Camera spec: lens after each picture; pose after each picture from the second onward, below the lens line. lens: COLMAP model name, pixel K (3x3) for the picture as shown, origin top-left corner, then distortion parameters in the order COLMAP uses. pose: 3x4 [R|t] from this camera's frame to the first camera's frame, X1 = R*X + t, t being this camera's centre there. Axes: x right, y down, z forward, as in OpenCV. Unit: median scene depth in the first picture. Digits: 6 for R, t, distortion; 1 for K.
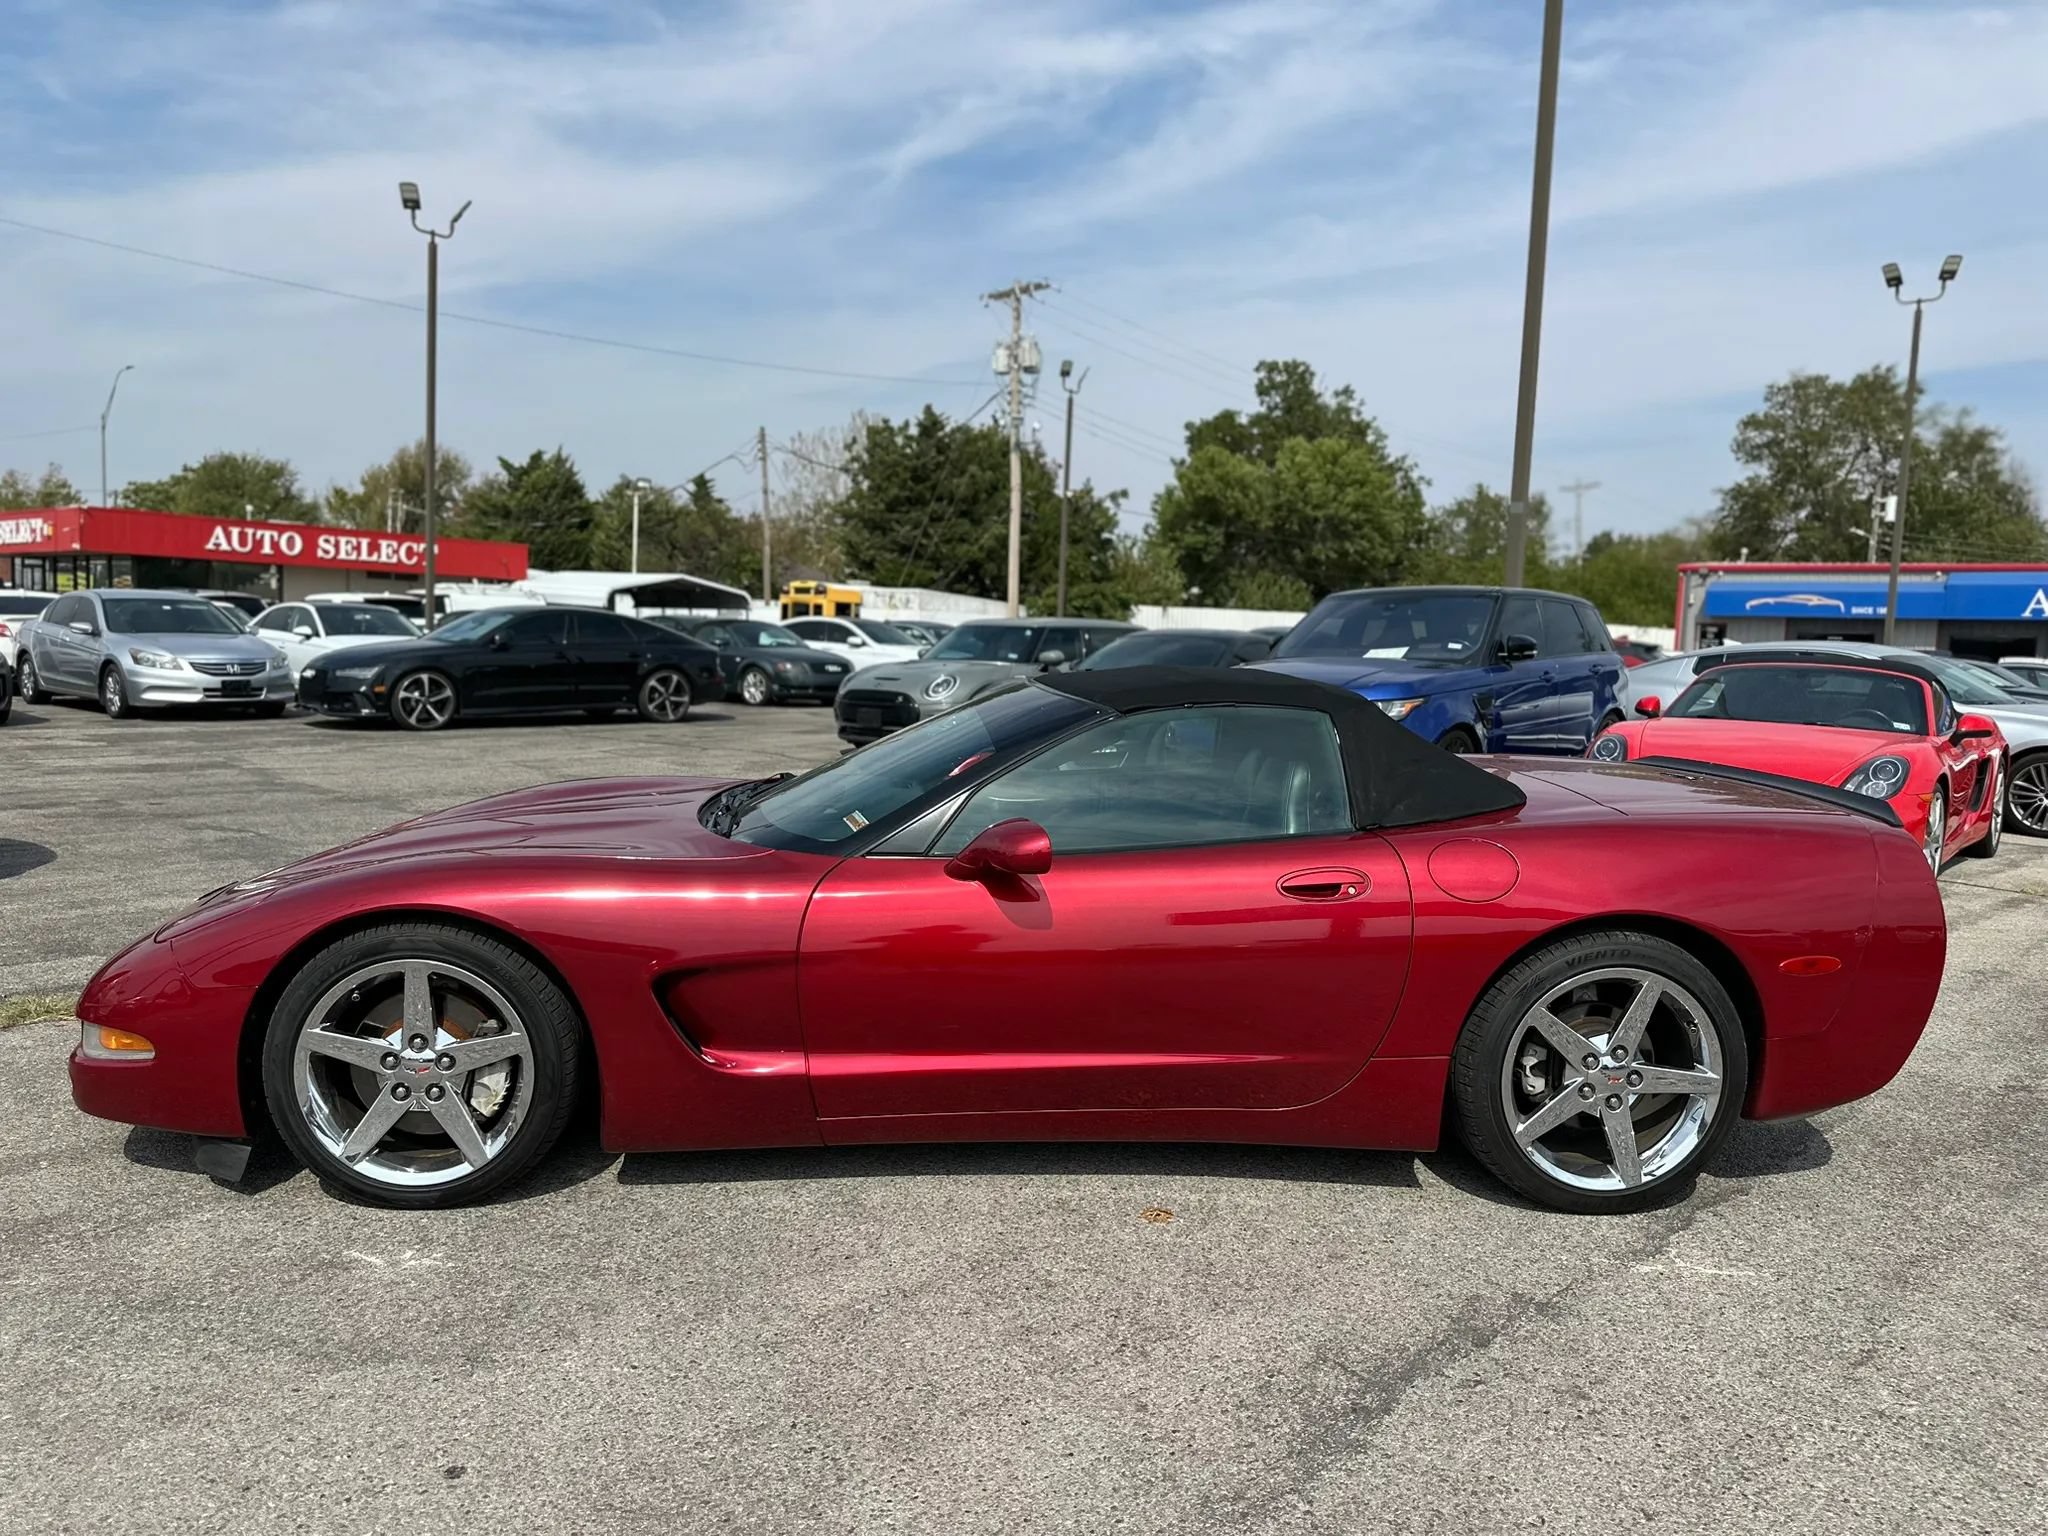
lens RADIAL K [[1439.1, 0, 1032.8], [0, 1439.1, 766.0], [0, 0, 1]] dist [0.048249, -0.067195]
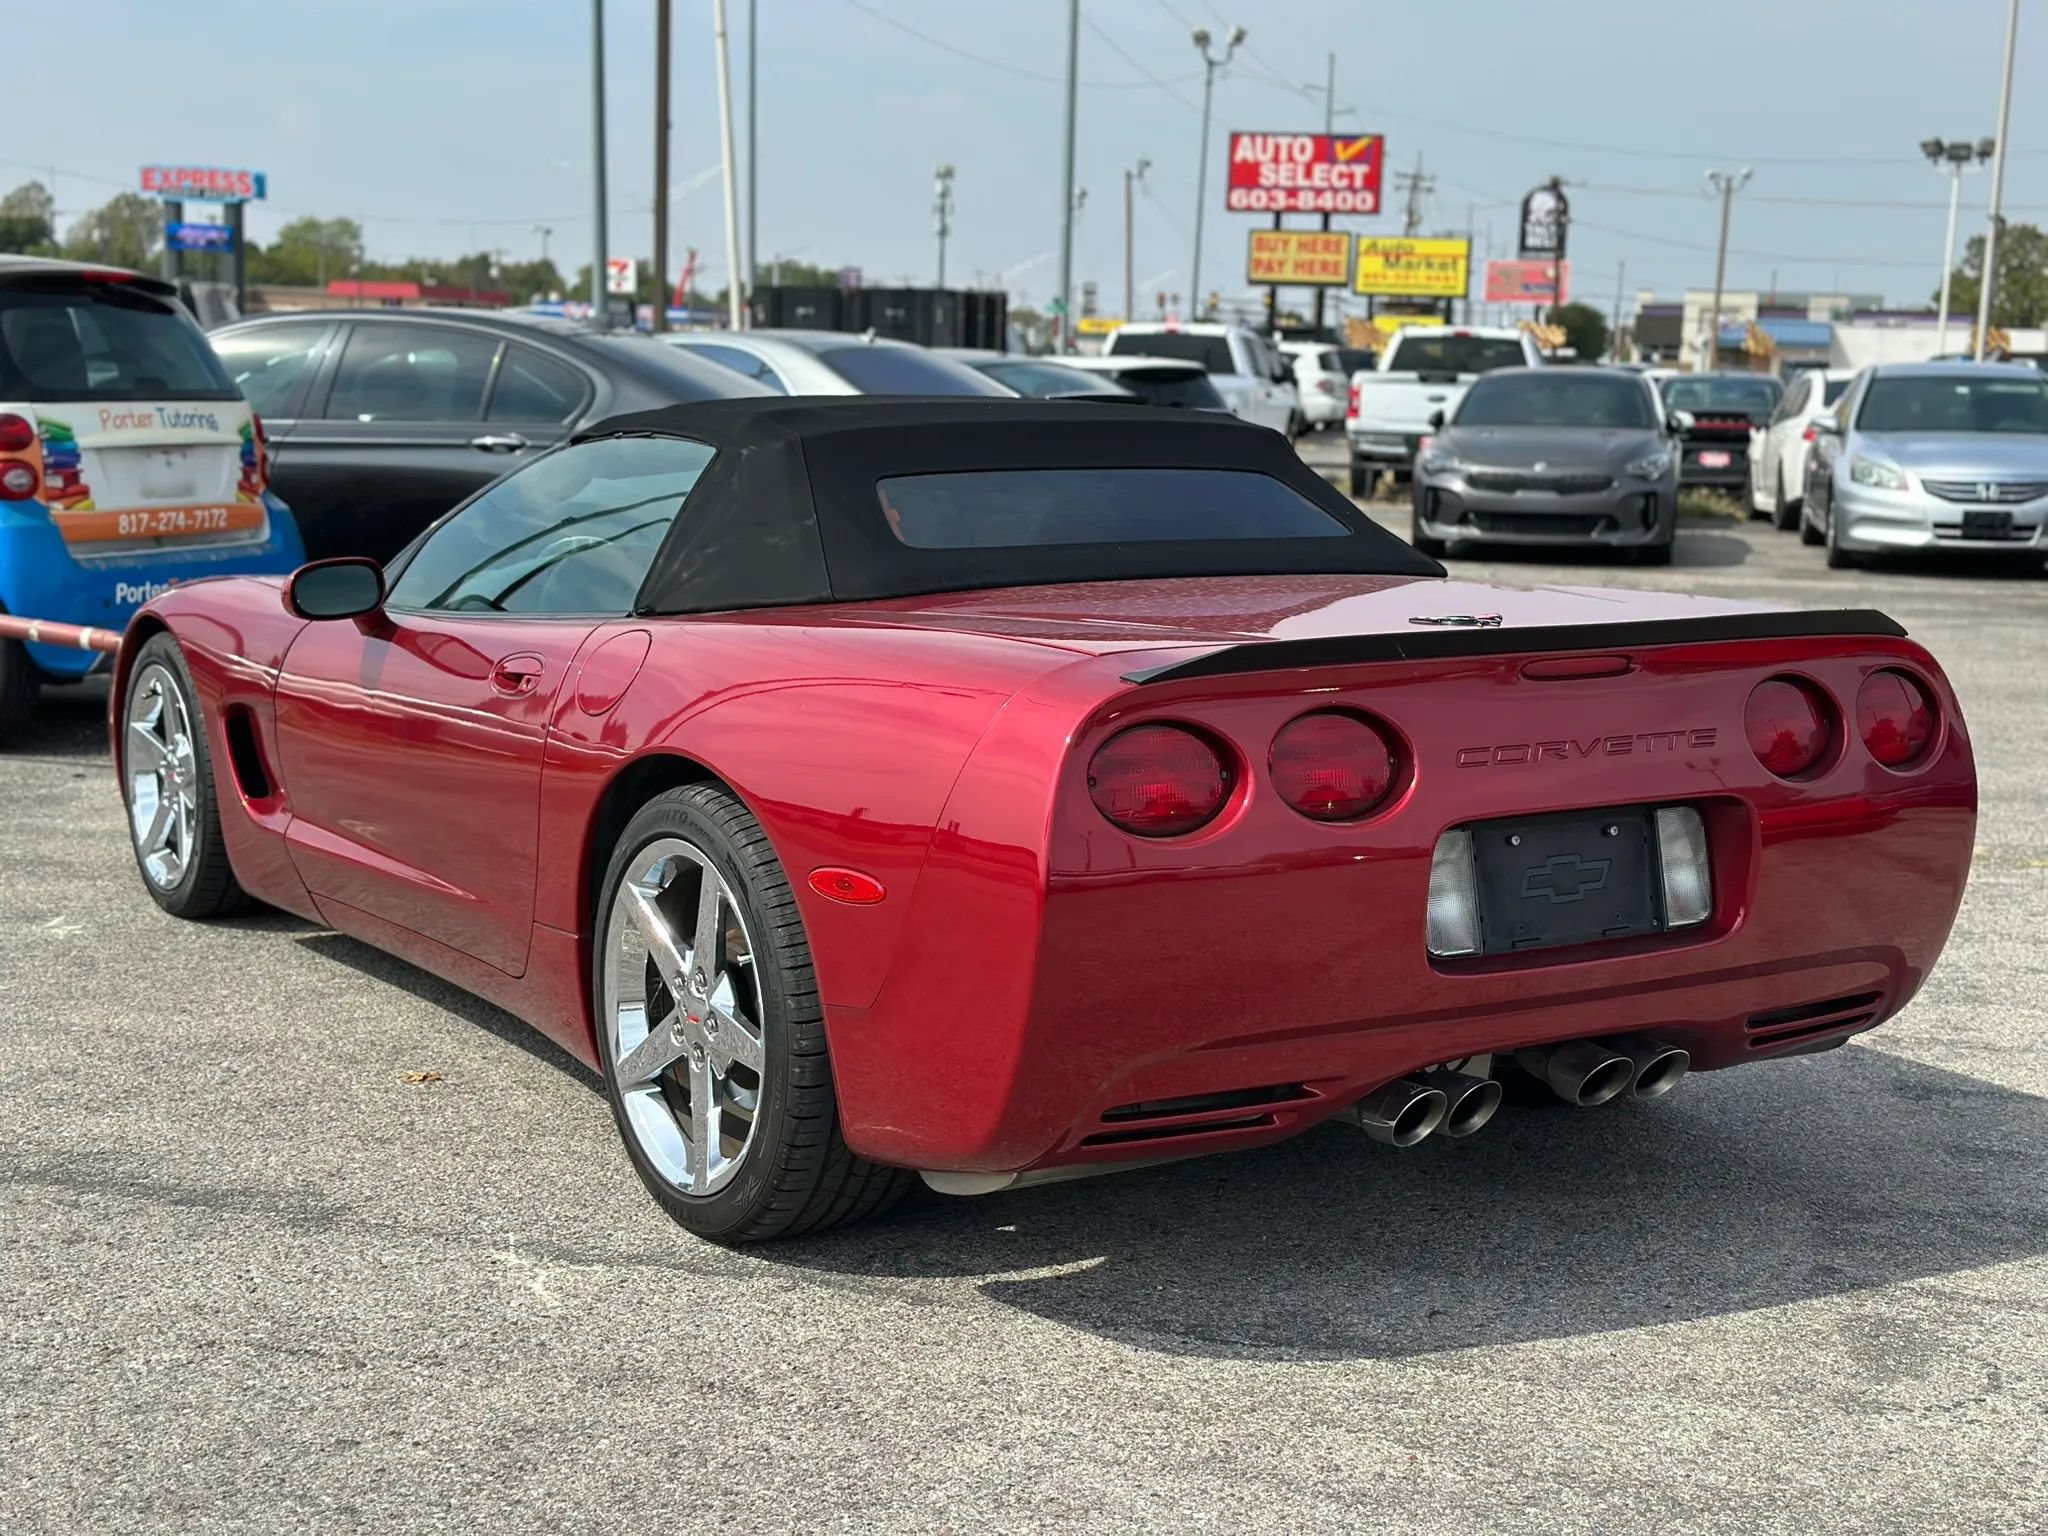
lens RADIAL K [[2840.7, 0, 1023.7], [0, 2840.7, 752.9], [0, 0, 1]] dist [0.088880, 0.043104]
pose [[0.473179, 0.099305, -0.875351, 0.419752], [-0.092422, 0.993739, 0.062777, 0.002402], [0.876105, 0.051197, 0.479394, 0.141920]]
